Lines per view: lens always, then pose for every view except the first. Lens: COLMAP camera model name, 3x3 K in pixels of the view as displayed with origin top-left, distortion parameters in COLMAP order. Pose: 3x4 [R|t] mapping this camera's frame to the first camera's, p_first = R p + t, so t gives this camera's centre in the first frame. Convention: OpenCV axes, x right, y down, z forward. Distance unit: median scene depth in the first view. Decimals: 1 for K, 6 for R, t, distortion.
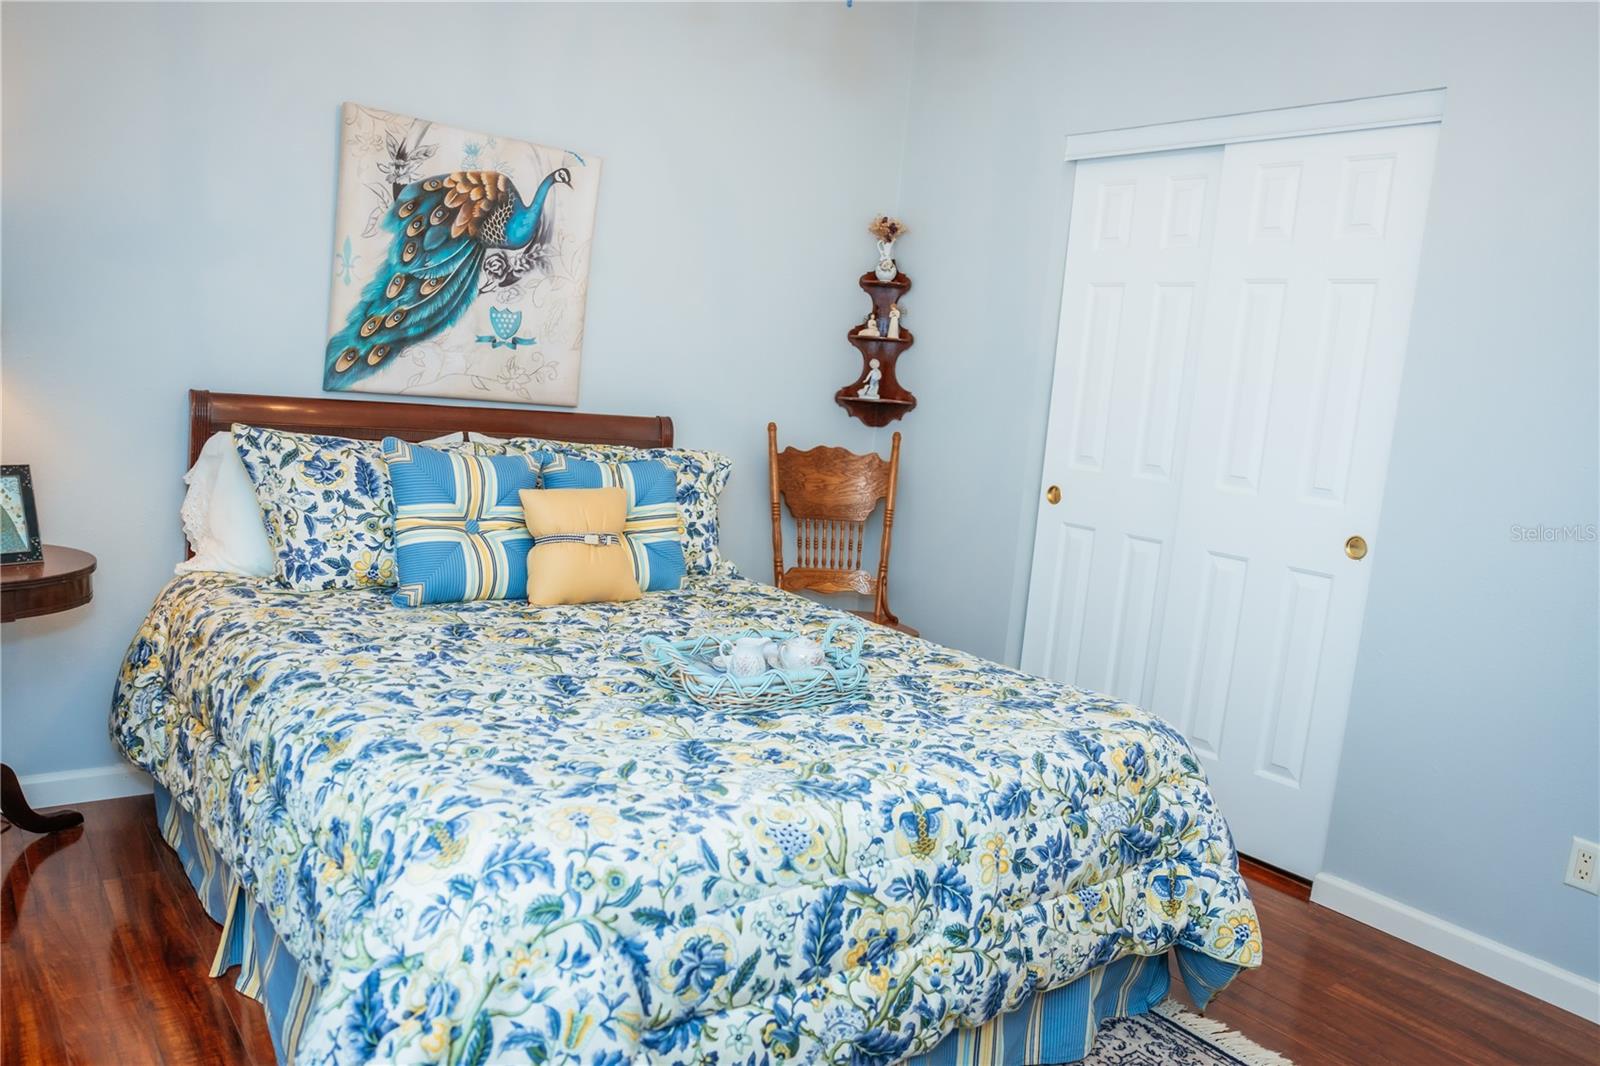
lens RADIAL K [[1149.4, 0, 815.1], [0, 1149.4, 539.1], [0, 0, 1]] dist [-0.080916, 0.058742]
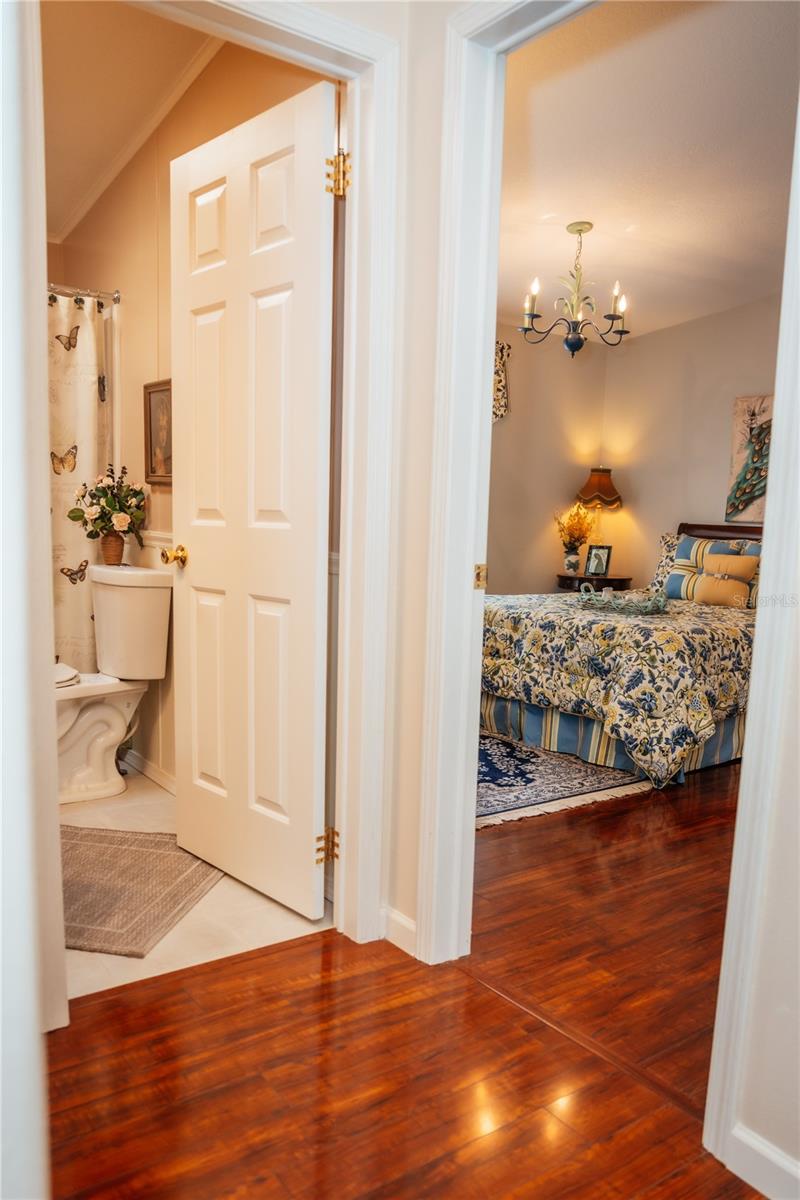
lens RADIAL K [[910.1, 0, 406.4], [0, 910.1, 665.1], [0, 0, 1]] dist [-0.080153, 0.095966]
pose [[-0.032916, 0.071647, -0.996887, 1.430889], [-0.173778, 0.981824, 0.076303, 0.128590], [0.984235, 0.175748, -0.019867, 0.434891]]
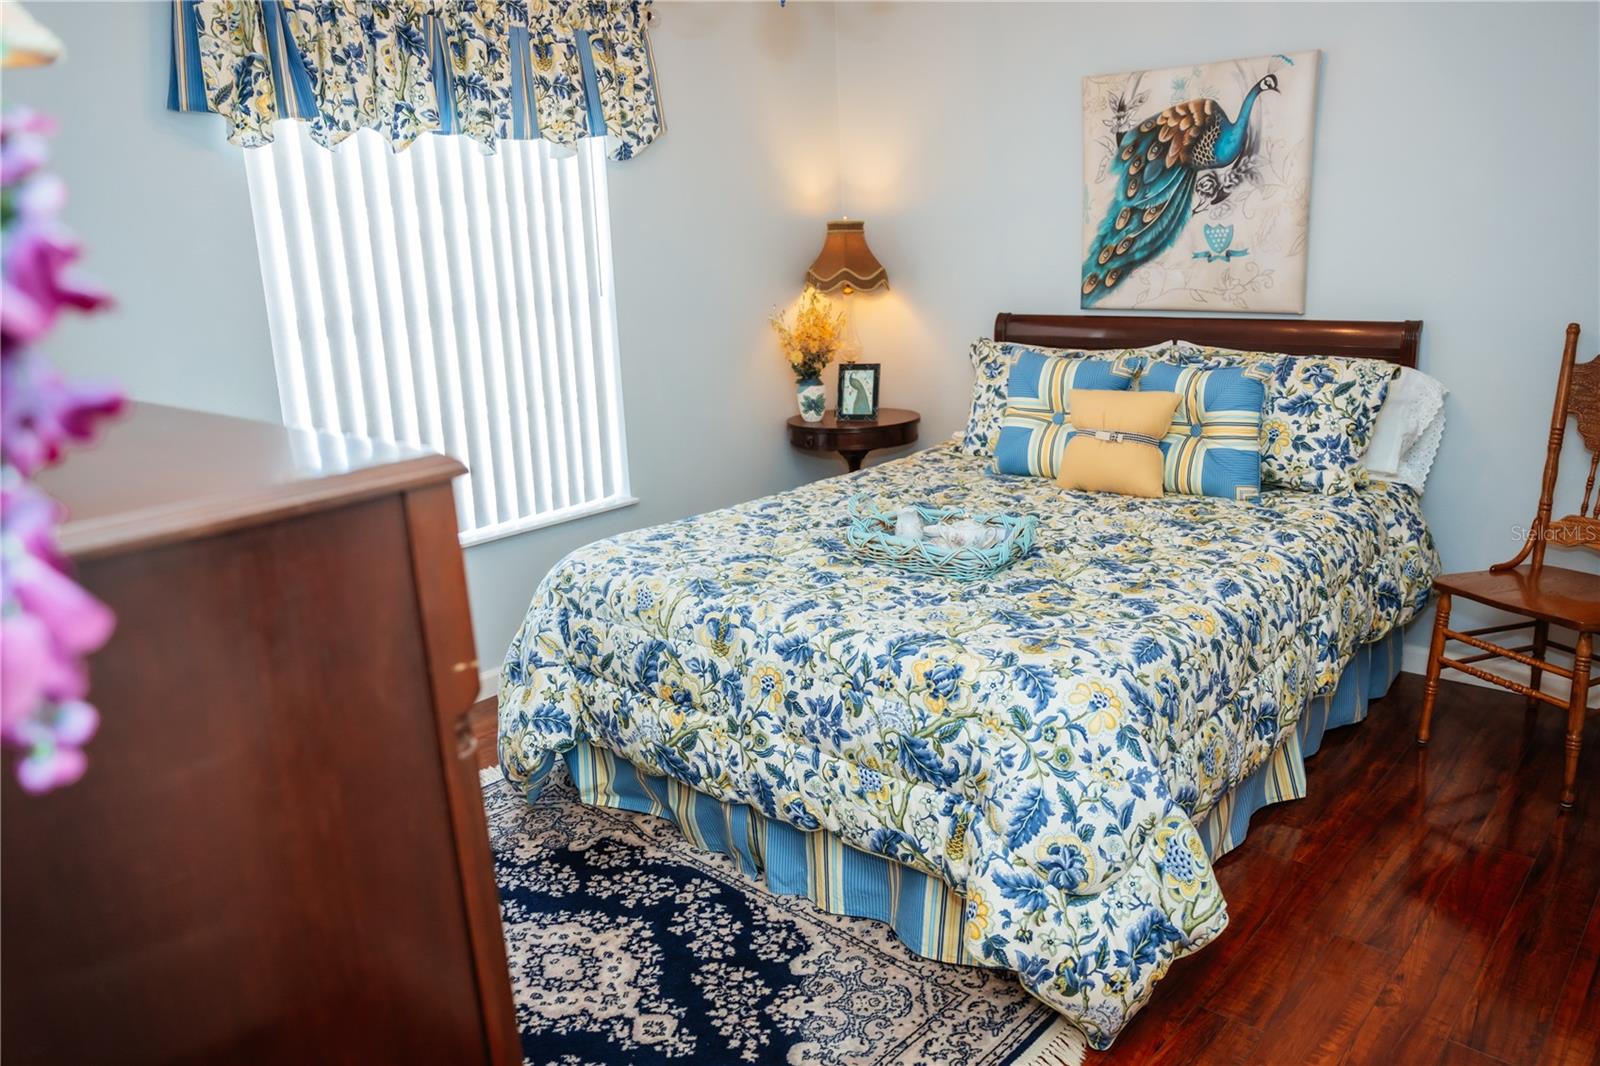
lens RADIAL K [[1149.4, 0, 815.1], [0, 1149.4, 539.1], [0, 0, 1]] dist [-0.080916, 0.058742]
pose [[0.165165, 0.153105, -0.974310, 0.796196], [-0.077792, 0.986822, 0.141883, -0.033669], [0.983193, 0.052360, 0.174899, 0.484411]]
